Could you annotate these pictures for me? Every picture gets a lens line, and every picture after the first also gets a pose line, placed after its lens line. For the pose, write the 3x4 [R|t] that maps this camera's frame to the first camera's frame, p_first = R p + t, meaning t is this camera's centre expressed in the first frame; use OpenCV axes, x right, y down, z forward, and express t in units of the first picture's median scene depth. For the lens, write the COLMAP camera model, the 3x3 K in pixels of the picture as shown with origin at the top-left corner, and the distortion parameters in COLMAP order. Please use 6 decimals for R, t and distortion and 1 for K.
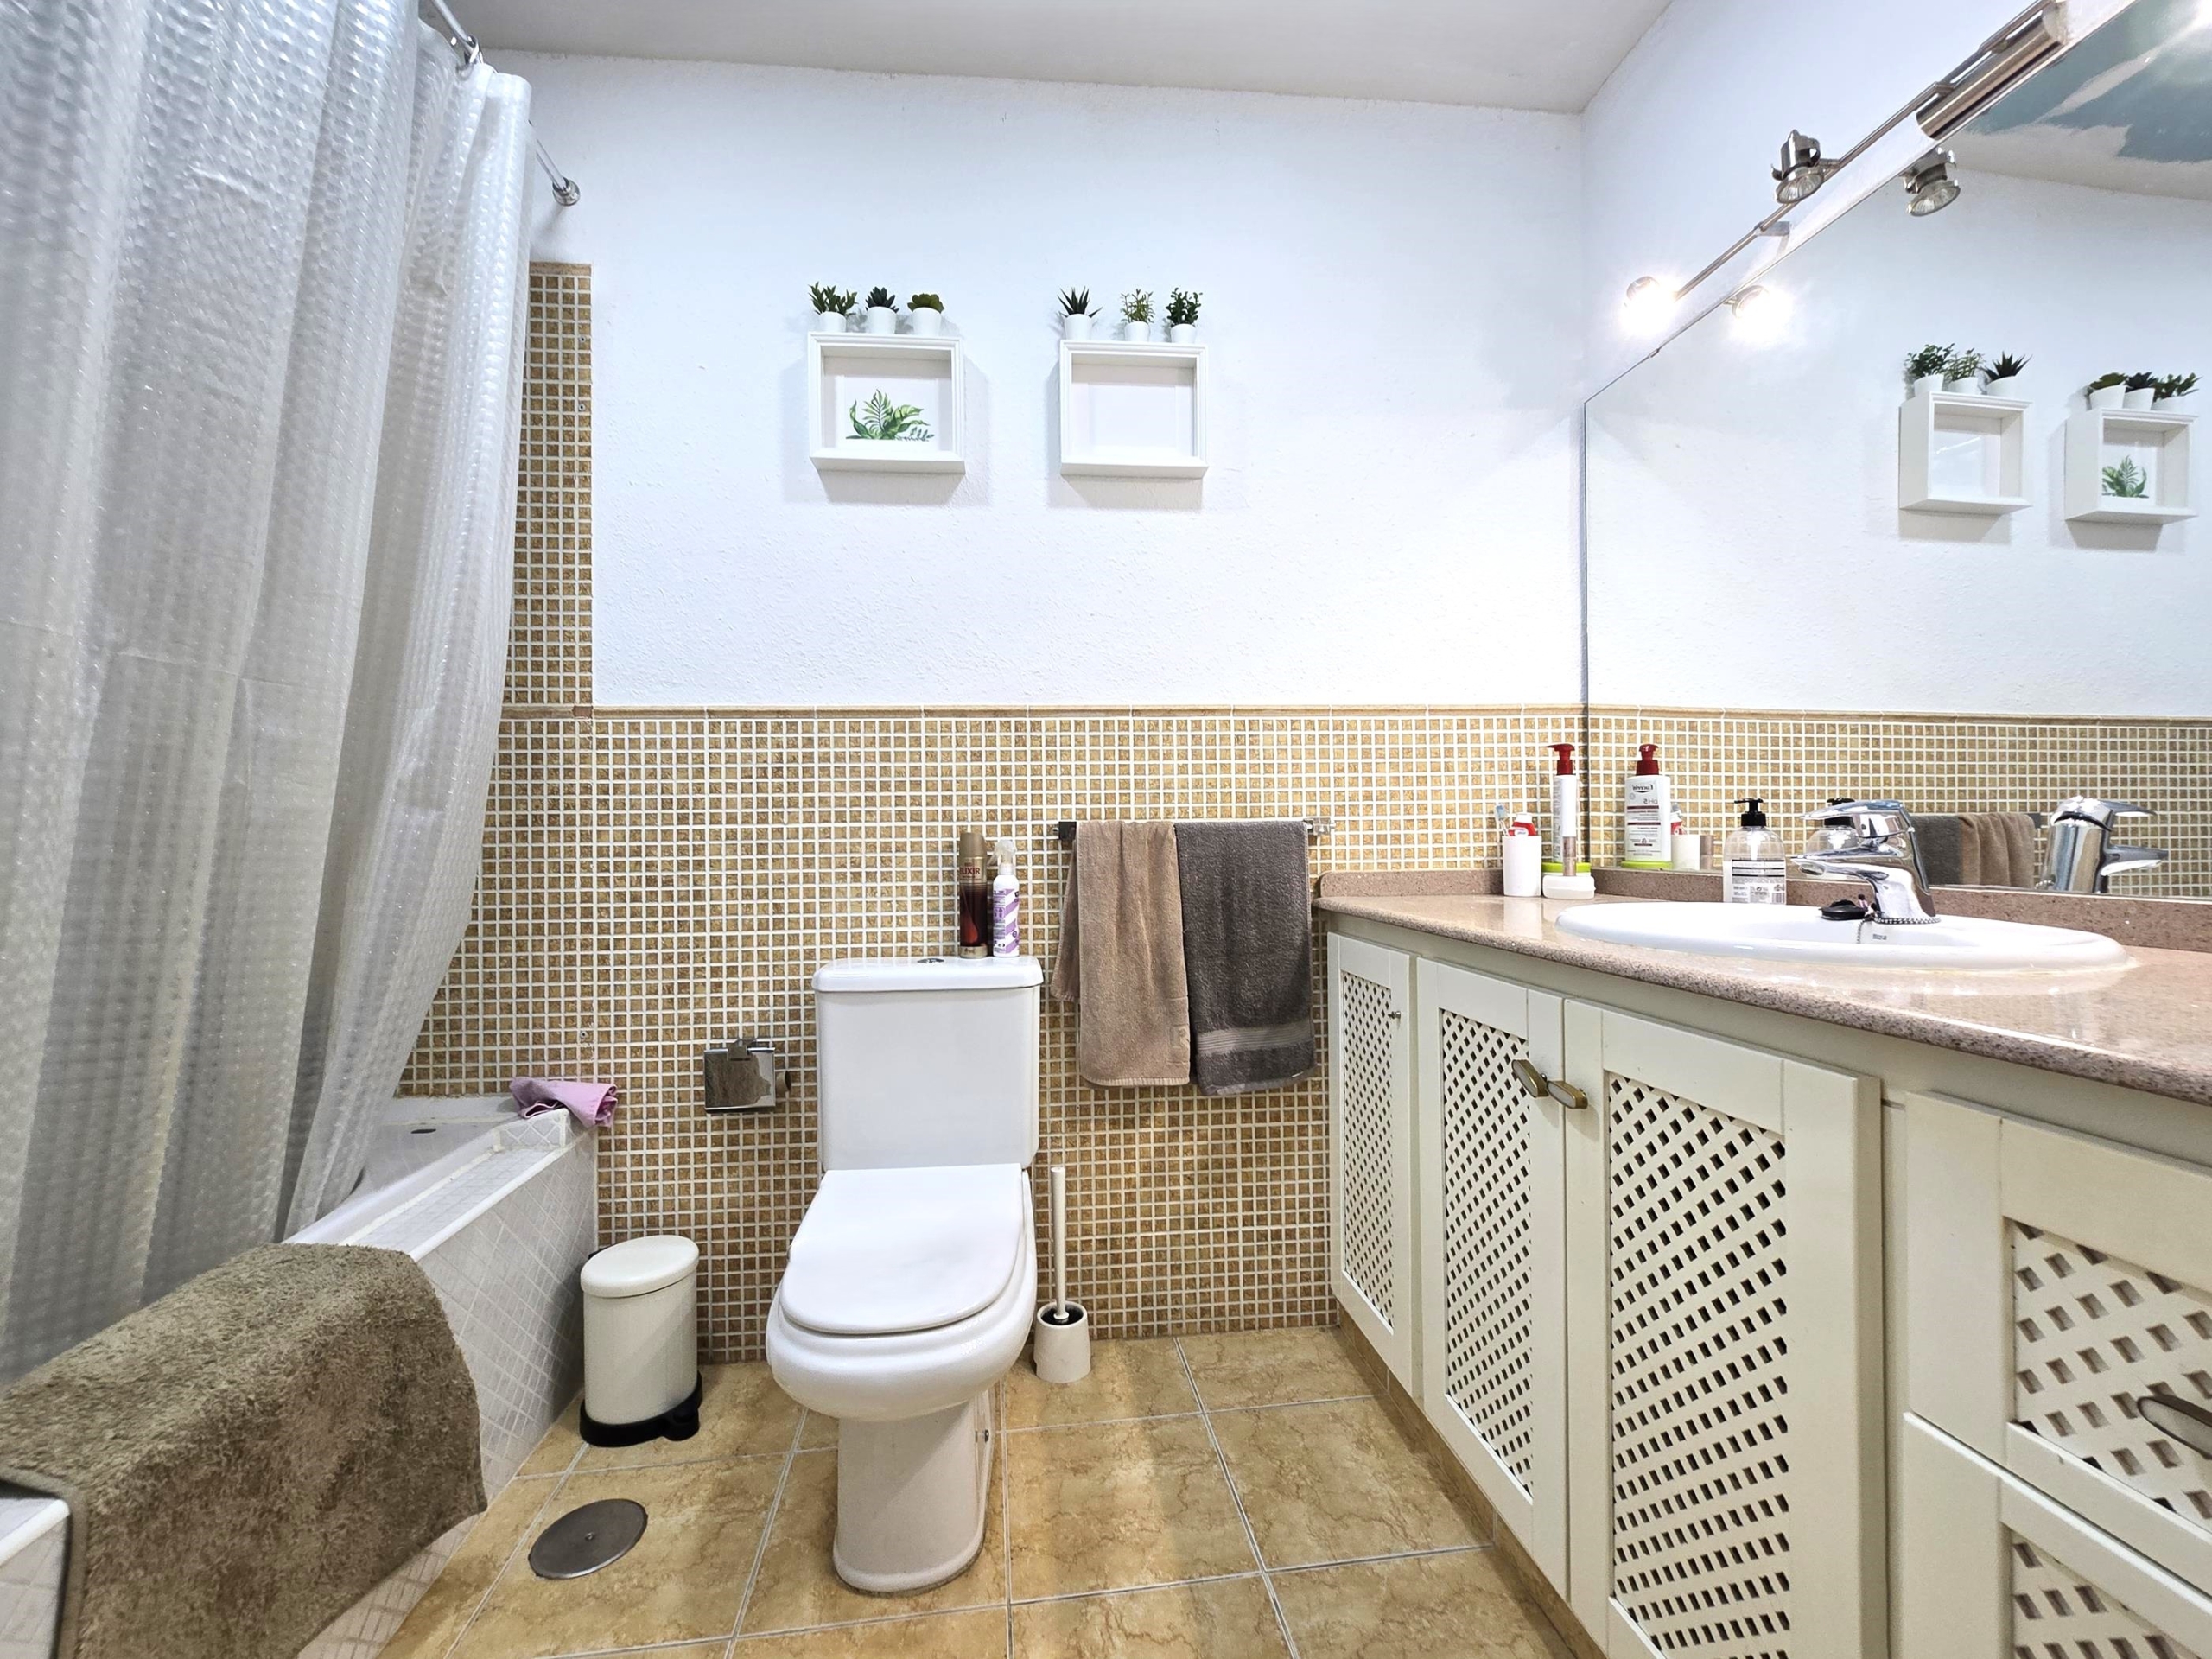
lens RADIAL K [[912.4, 0, 1098.5], [0, 912.4, 829.0], [0, 0, 1]] dist [-0.003498, 0.000625]
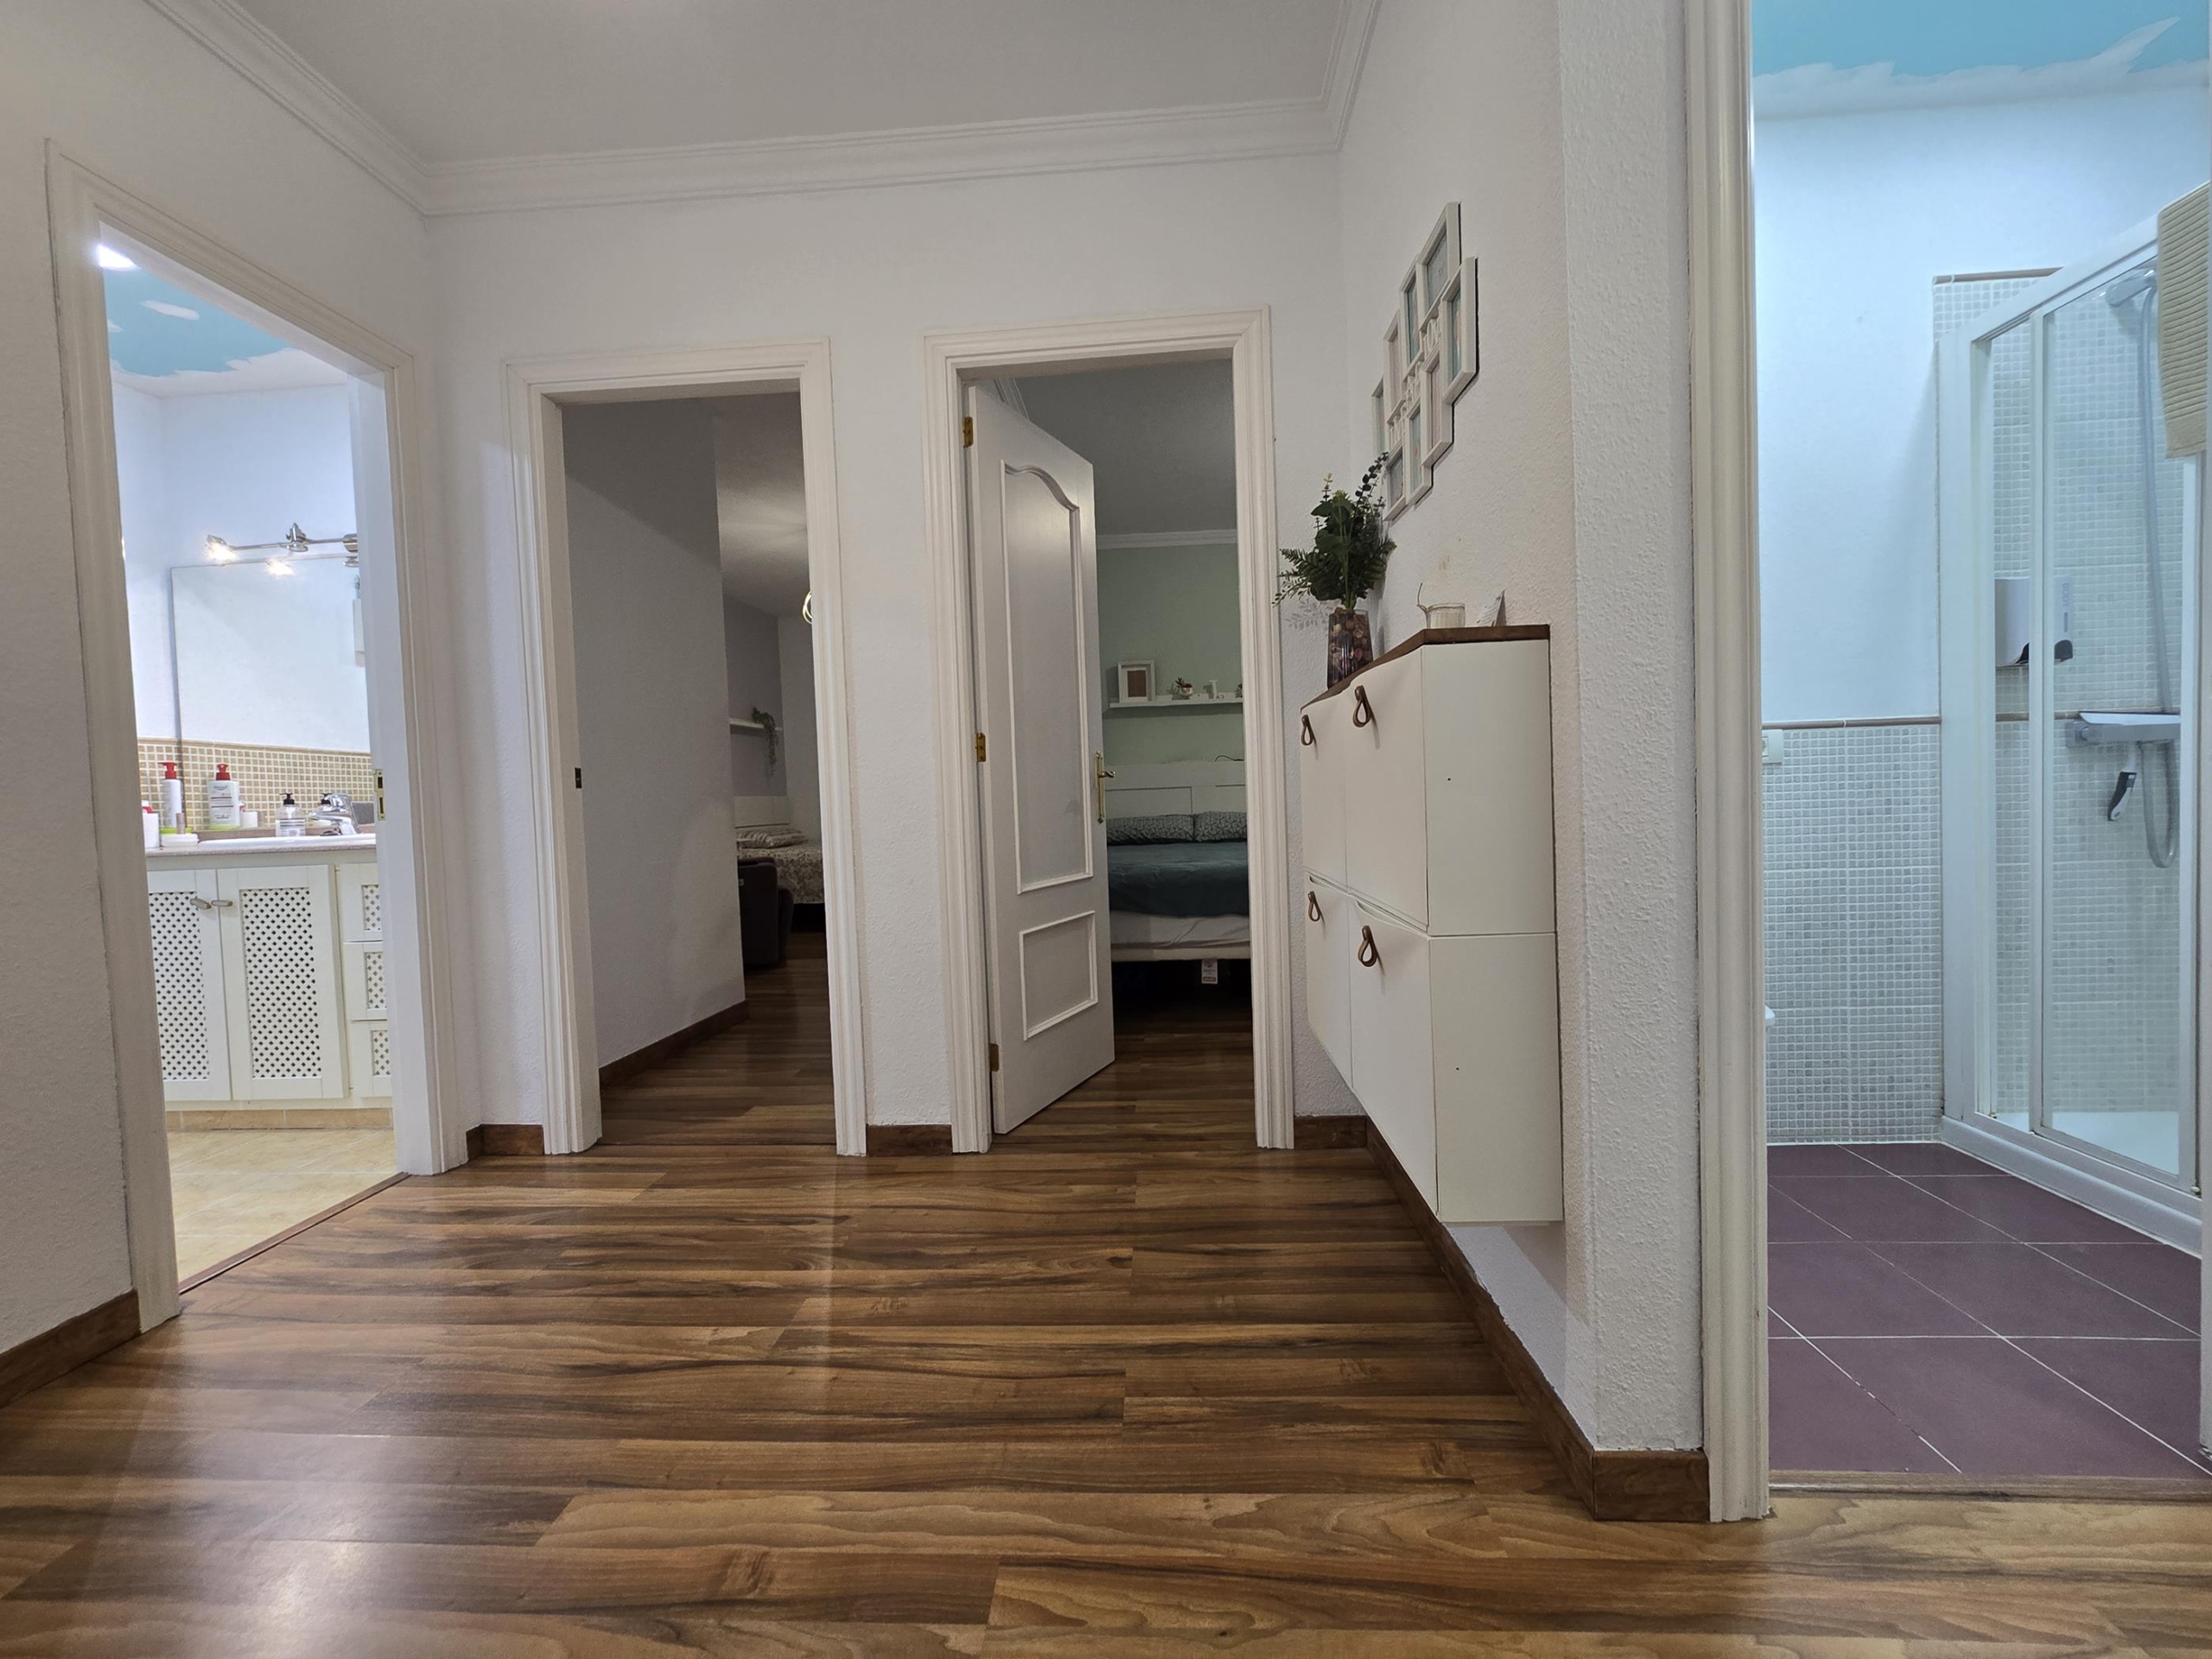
lens RADIAL K [[912.4, 0, 1098.5], [0, 912.4, 829.0], [0, 0, 1]] dist [-0.003498, 0.000625]
pose [[0.199987, -0.027492, 0.979413, -0.932698], [0.029780, 0.999315, 0.021970, 0.056594], [-0.979346, 0.024773, 0.200669, -1.212835]]
